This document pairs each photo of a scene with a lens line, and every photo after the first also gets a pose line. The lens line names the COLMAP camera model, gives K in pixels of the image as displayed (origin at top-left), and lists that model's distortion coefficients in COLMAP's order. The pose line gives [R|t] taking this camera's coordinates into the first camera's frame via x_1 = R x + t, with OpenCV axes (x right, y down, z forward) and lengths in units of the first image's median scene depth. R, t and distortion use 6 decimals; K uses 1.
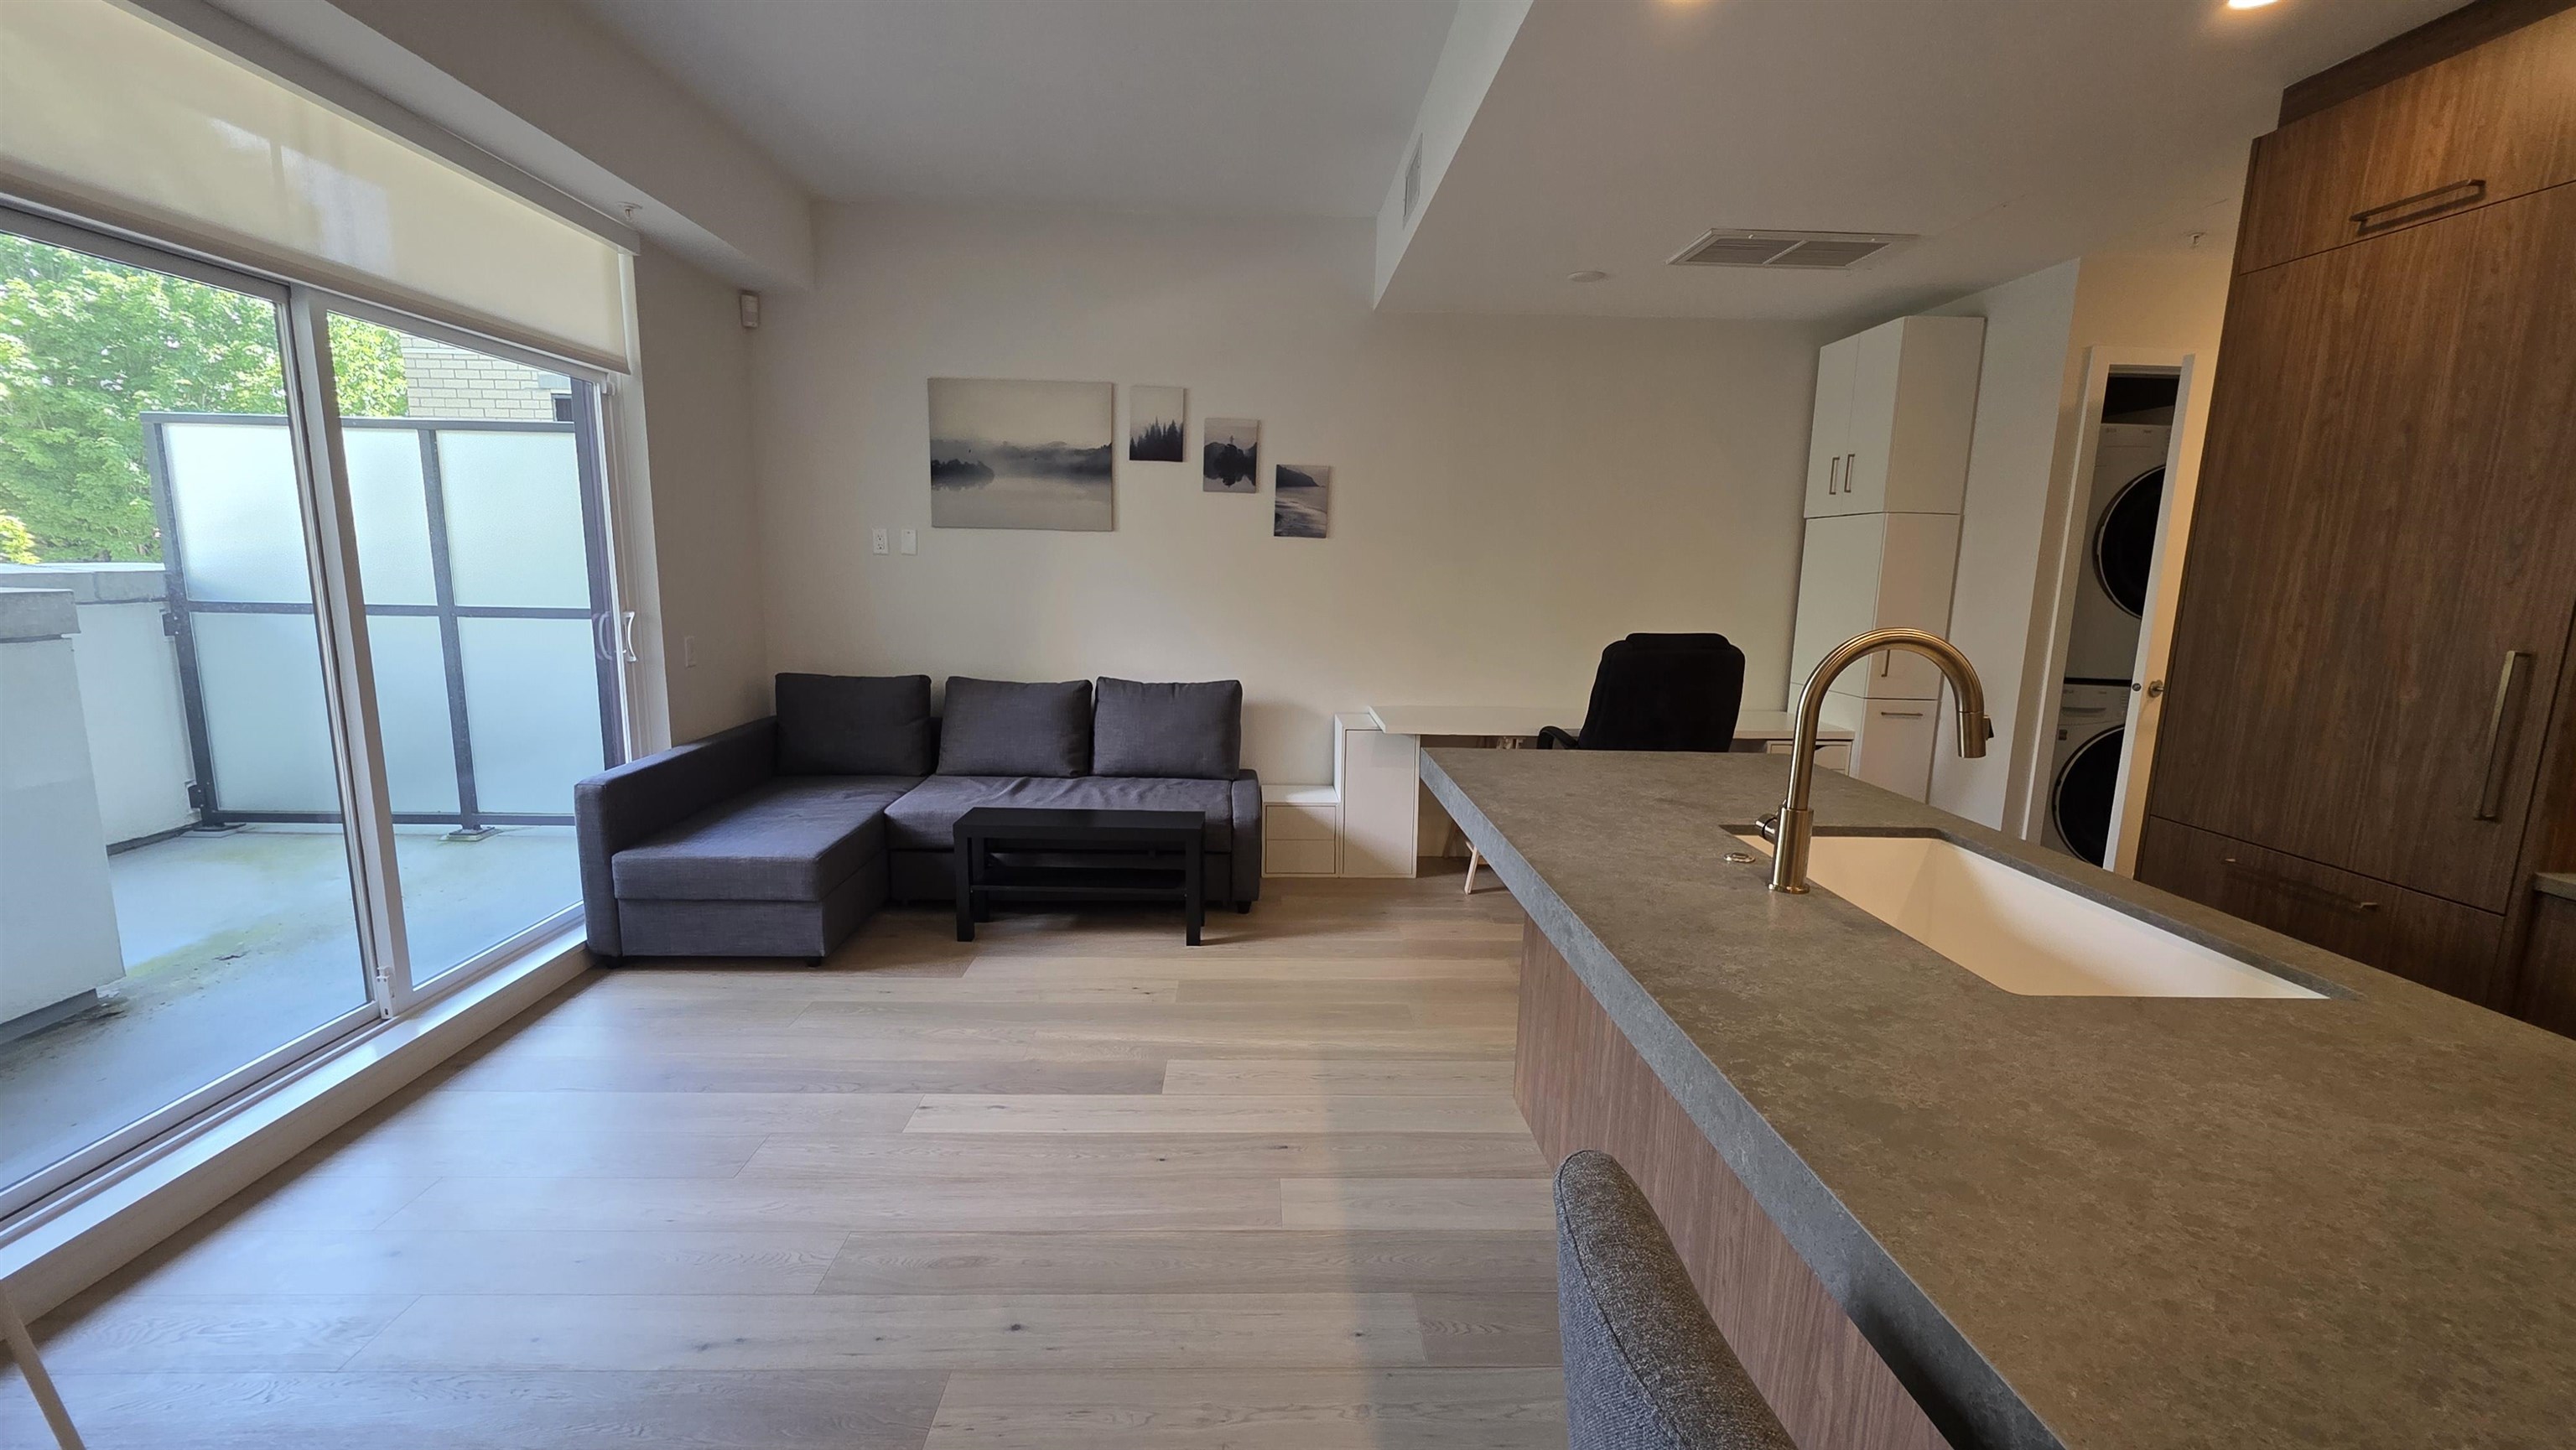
lens RADIAL K [[1033.3, 0, 1277.6], [0, 1033.3, 727.7], [0, 0, 1]] dist [0.001295, -0.000127]
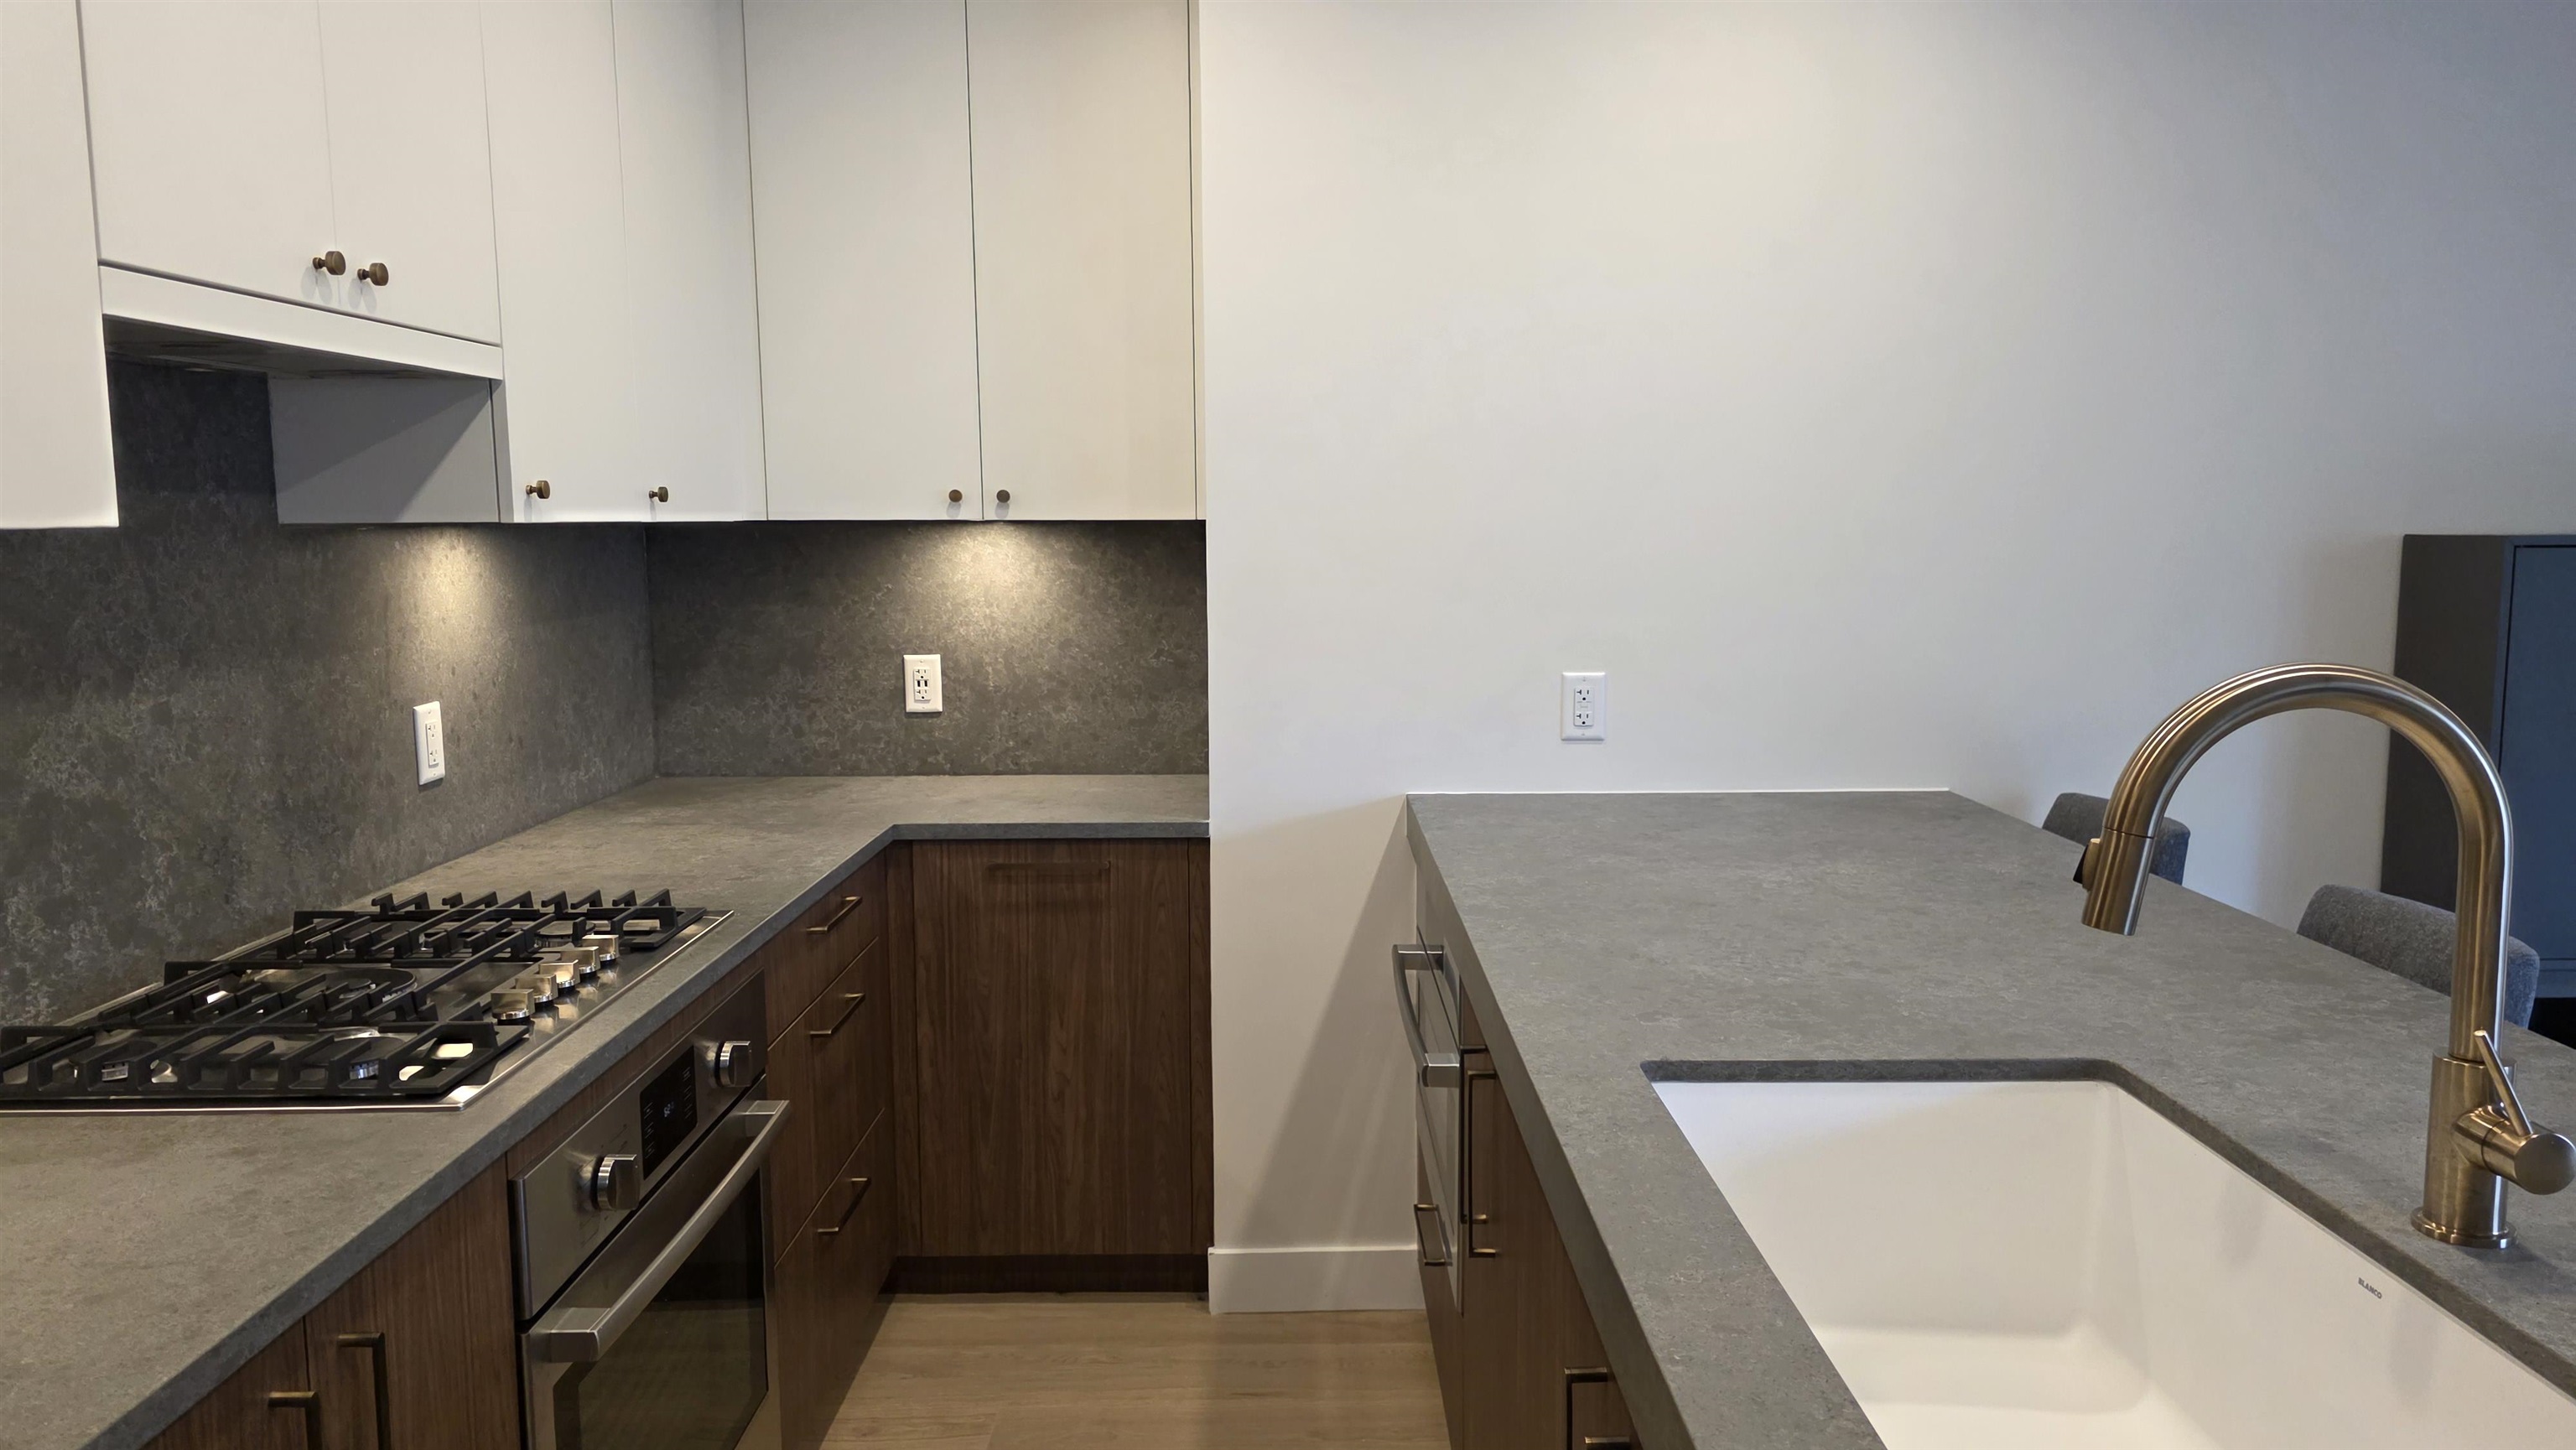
lens RADIAL K [[1724.7, 0, 1285.8], [0, 1724.7, 710.3], [0, 0, 1]] dist [0.069026, -0.067076]
pose [[-0.999450, -0.017375, 0.028242, 0.393705], [-0.008977, 0.961698, 0.273966, -0.108785], [-0.031921, 0.273562, -0.961325, 0.672248]]
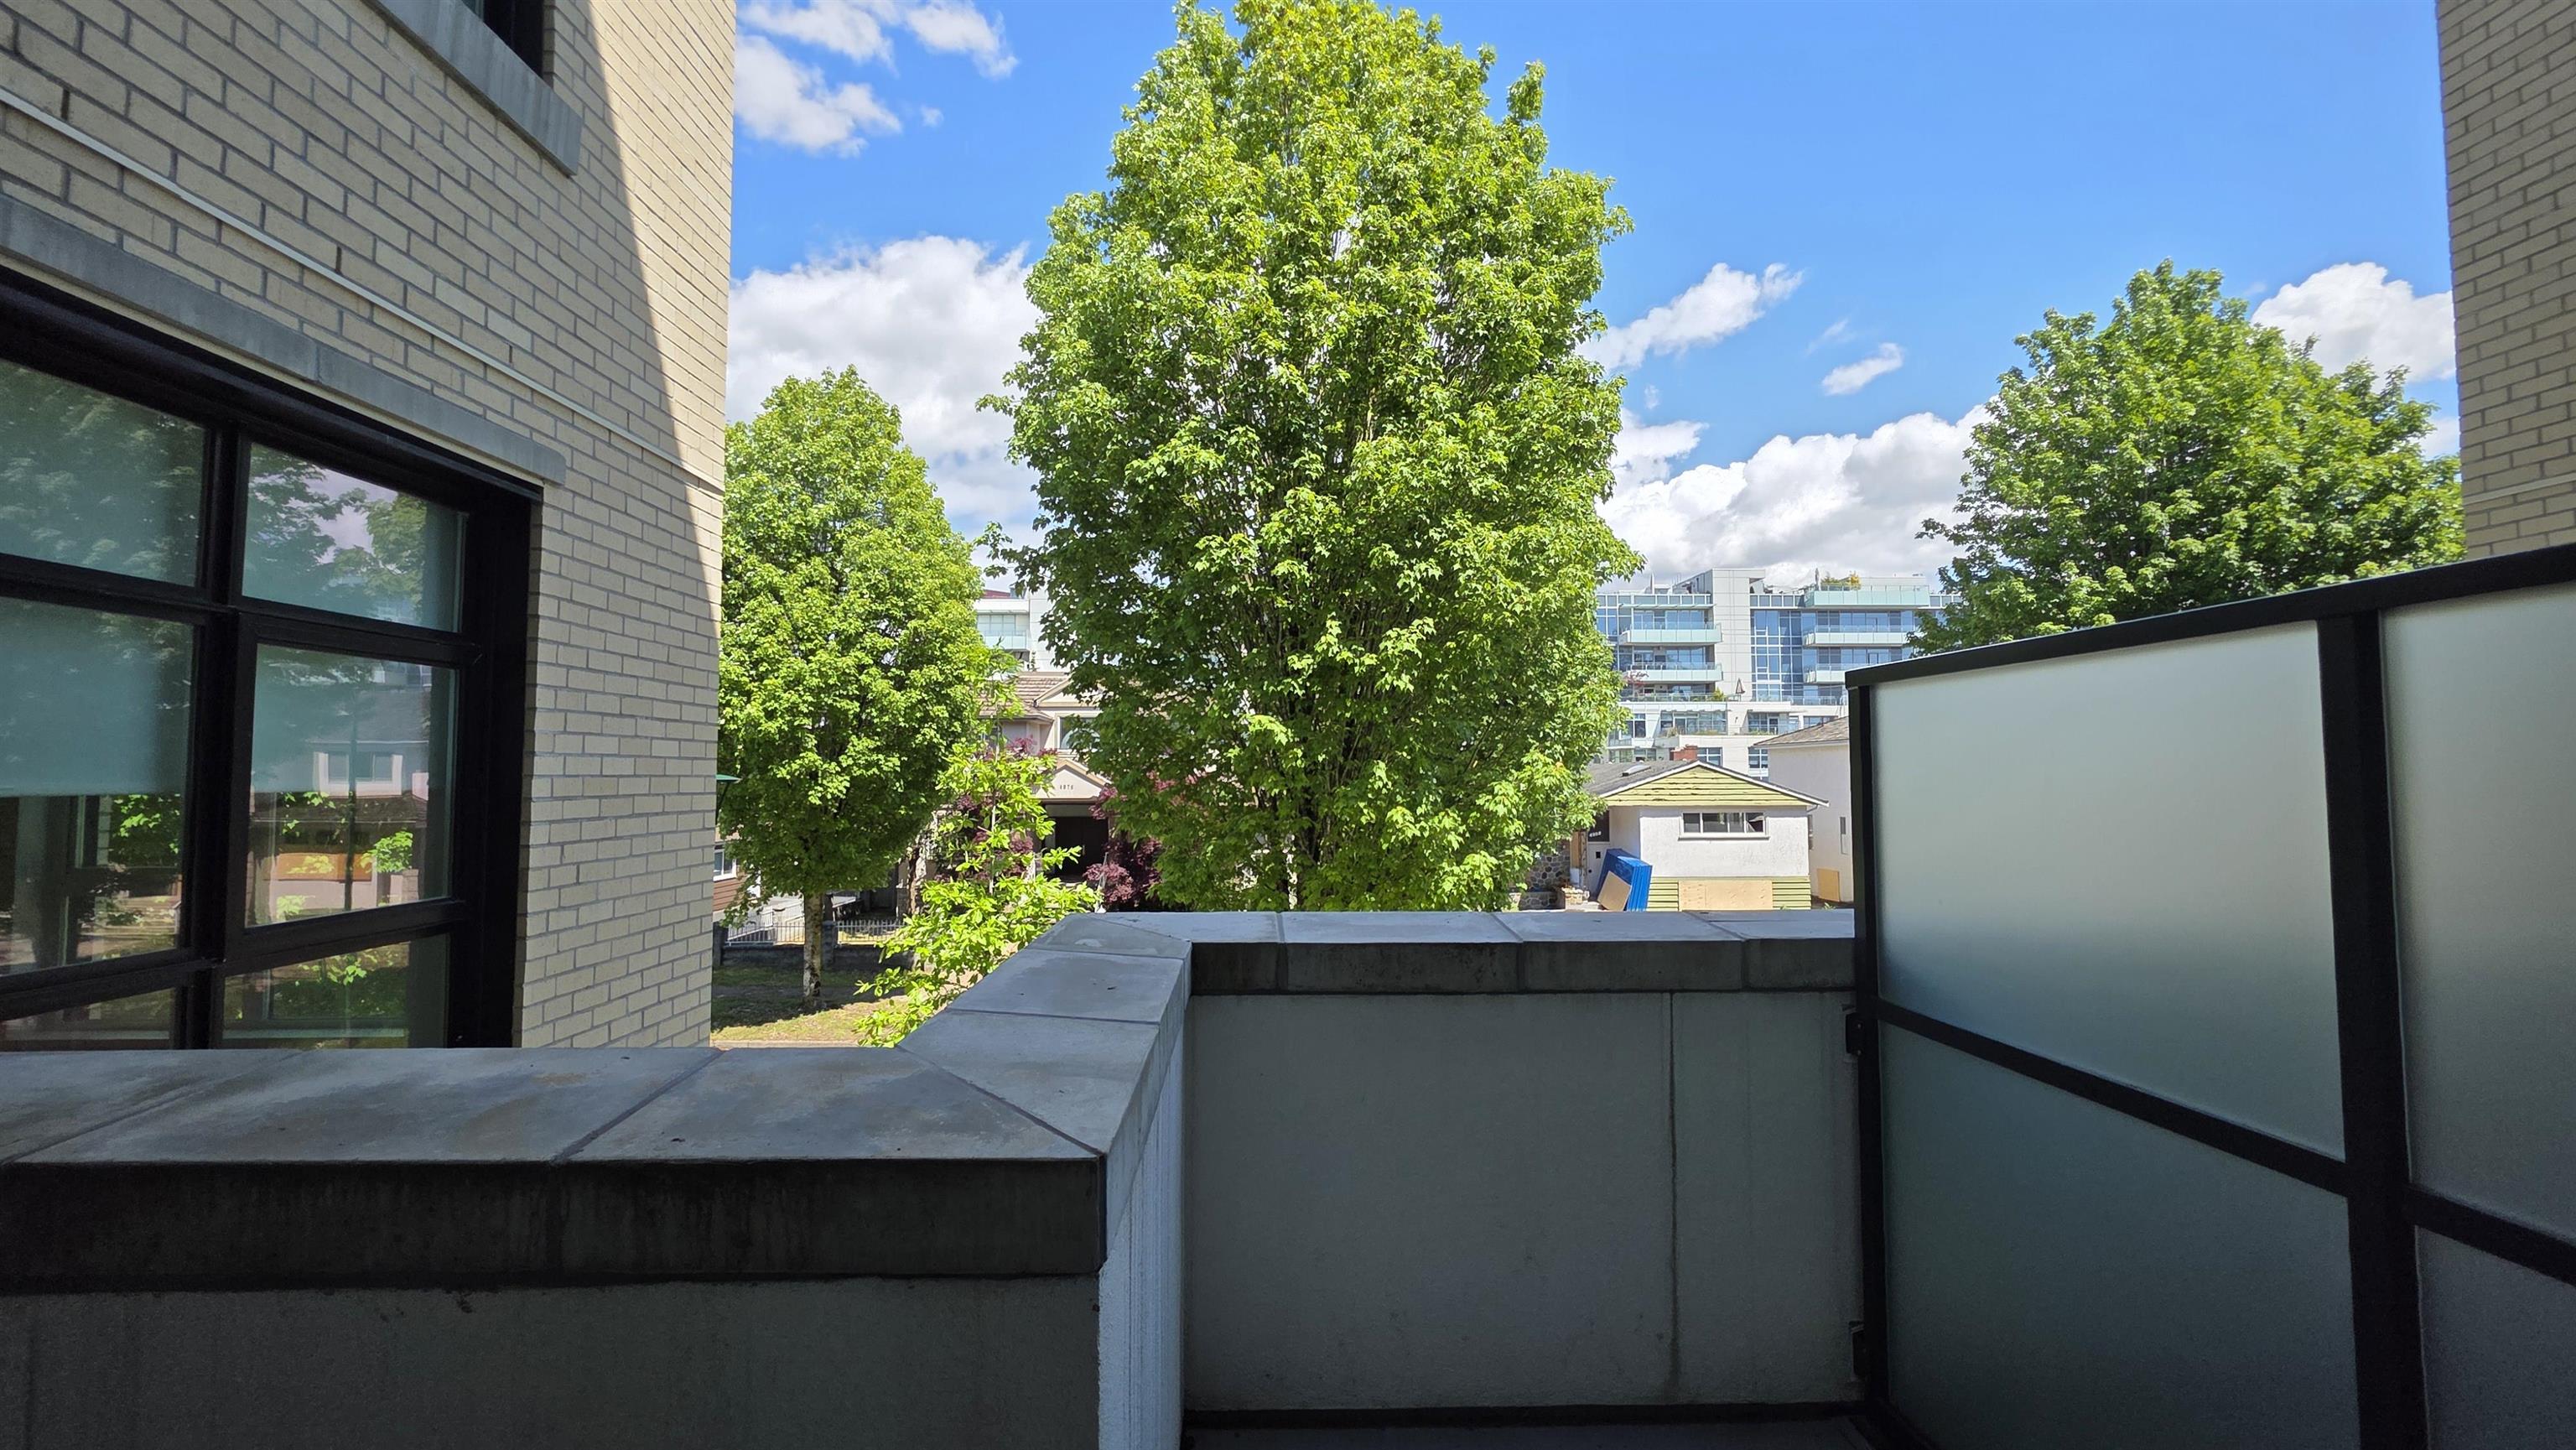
lens RADIAL K [[1032.6, 0, 1274.1], [0, 1032.6, 725.3], [0, 0, 1]] dist [0.000057, 0.000194]
pose [[-0.008180, -0.068855, -0.997593, -0.605857], [-0.160793, 0.984735, -0.066649, -0.216560], [0.986954, 0.159861, -0.019126, 0.821060]]
